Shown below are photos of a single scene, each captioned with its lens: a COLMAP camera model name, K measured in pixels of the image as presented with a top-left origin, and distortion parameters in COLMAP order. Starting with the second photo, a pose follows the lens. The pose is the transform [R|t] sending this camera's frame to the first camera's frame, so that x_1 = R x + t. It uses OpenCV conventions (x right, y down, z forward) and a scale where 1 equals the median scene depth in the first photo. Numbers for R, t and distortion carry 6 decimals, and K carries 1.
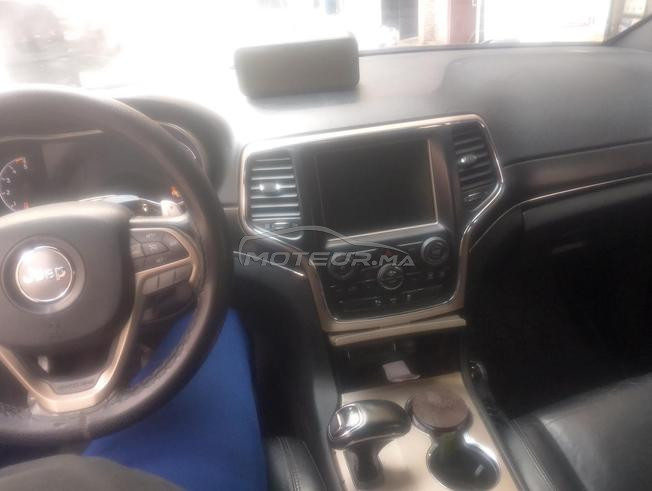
lens RADIAL K [[528.2, 0, 326.0], [0, 528.2, 245.5], [0, 0, 1]] dist [0.101453, -0.164643]
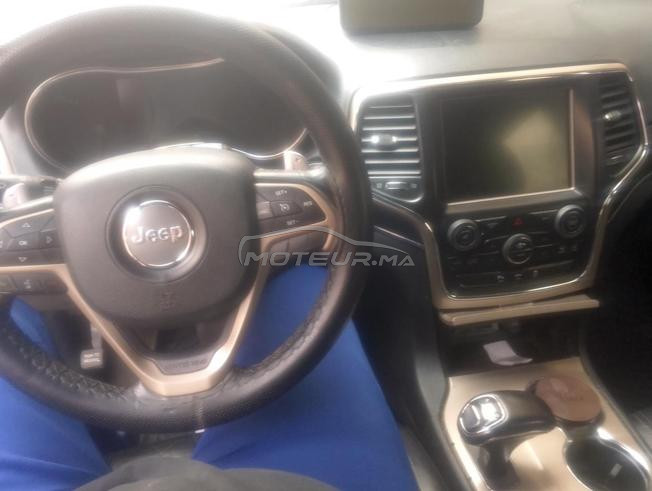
lens RADIAL K [[534.9, 0, 326.0], [0, 534.9, 245.5], [0, 0, 1]] dist [0.084205, -0.173725]
pose [[0.999280, 0.037903, 0.001728, -0.197949], [-0.037925, 0.996405, 0.075759, -0.001699], [0.001149, -0.075770, 0.997125, 0.124143]]
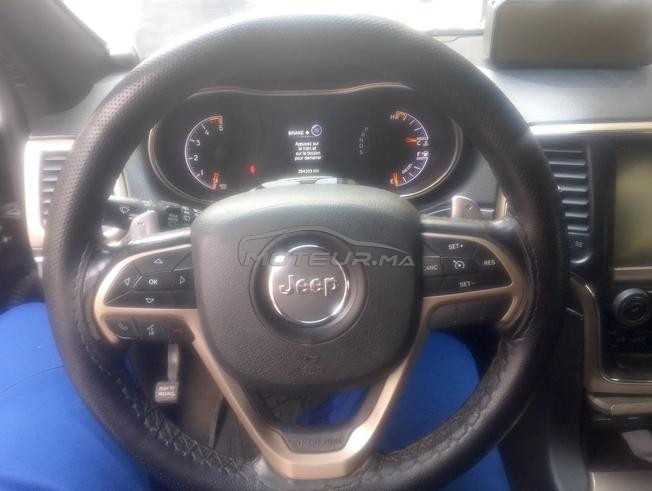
lens RADIAL K [[534.9, 0, 326.0], [0, 534.9, 245.5], [0, 0, 1]] dist [0.084205, -0.173725]
pose [[0.988363, 0.121115, -0.092033, -0.331006], [-0.119365, 0.992553, 0.024306, -0.012682], [0.094292, -0.013038, 0.995459, 0.231124]]
